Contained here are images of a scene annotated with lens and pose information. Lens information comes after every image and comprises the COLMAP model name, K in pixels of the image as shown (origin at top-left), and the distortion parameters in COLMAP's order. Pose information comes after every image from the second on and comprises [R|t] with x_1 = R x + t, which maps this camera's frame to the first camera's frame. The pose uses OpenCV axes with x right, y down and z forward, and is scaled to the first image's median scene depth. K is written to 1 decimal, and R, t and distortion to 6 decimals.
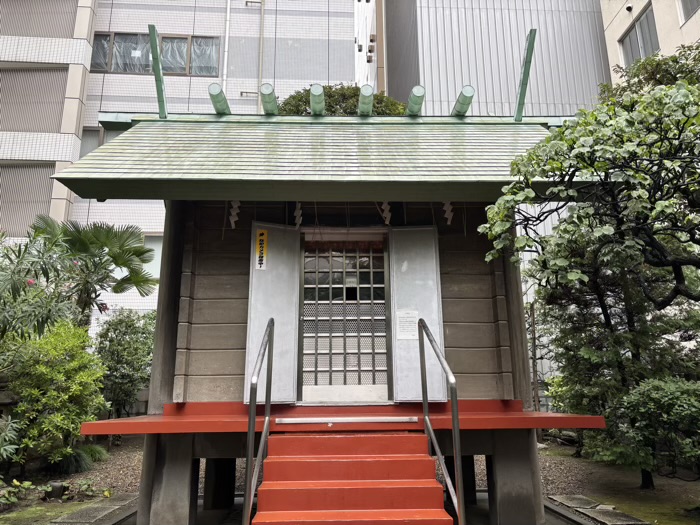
lens RADIAL K [[519.6, 0, 350.0], [0, 519.6, 262.5], [0, 0, 1]] dist [0.076248, -0.093483]
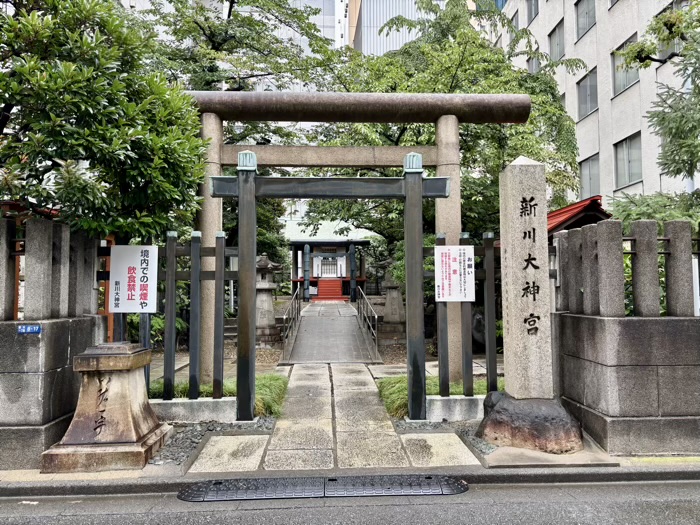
lens RADIAL K [[519.6, 0, 350.0], [0, 519.6, 262.5], [0, 0, 1]] dist [0.076248, -0.093483]
pose [[0.999769, 0.003694, 0.021173, 0.098037], [-0.007653, 0.981739, 0.190077, -1.002081], [-0.020085, -0.190195, 0.981541, -4.675662]]
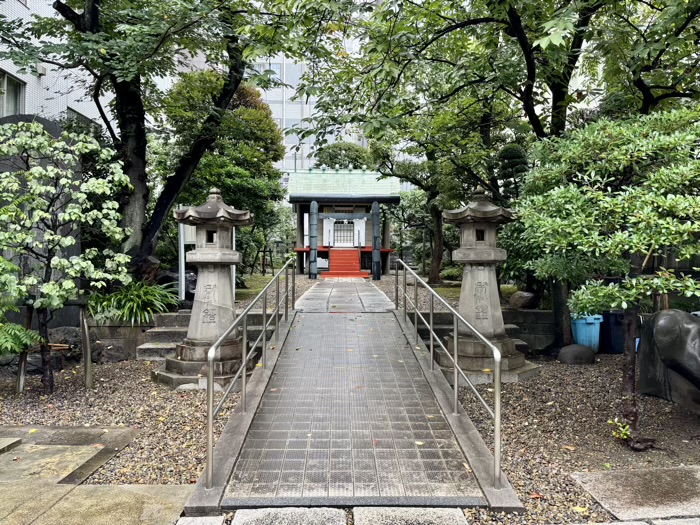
lens RADIAL K [[519.6, 0, 350.0], [0, 519.6, 262.5], [0, 0, 1]] dist [0.076248, -0.093483]
pose [[0.999892, 0.014228, -0.003791, 0.062975], [-0.012882, 0.969997, 0.242776, -0.695985], [0.007132, -0.242701, 0.970075, -3.406449]]
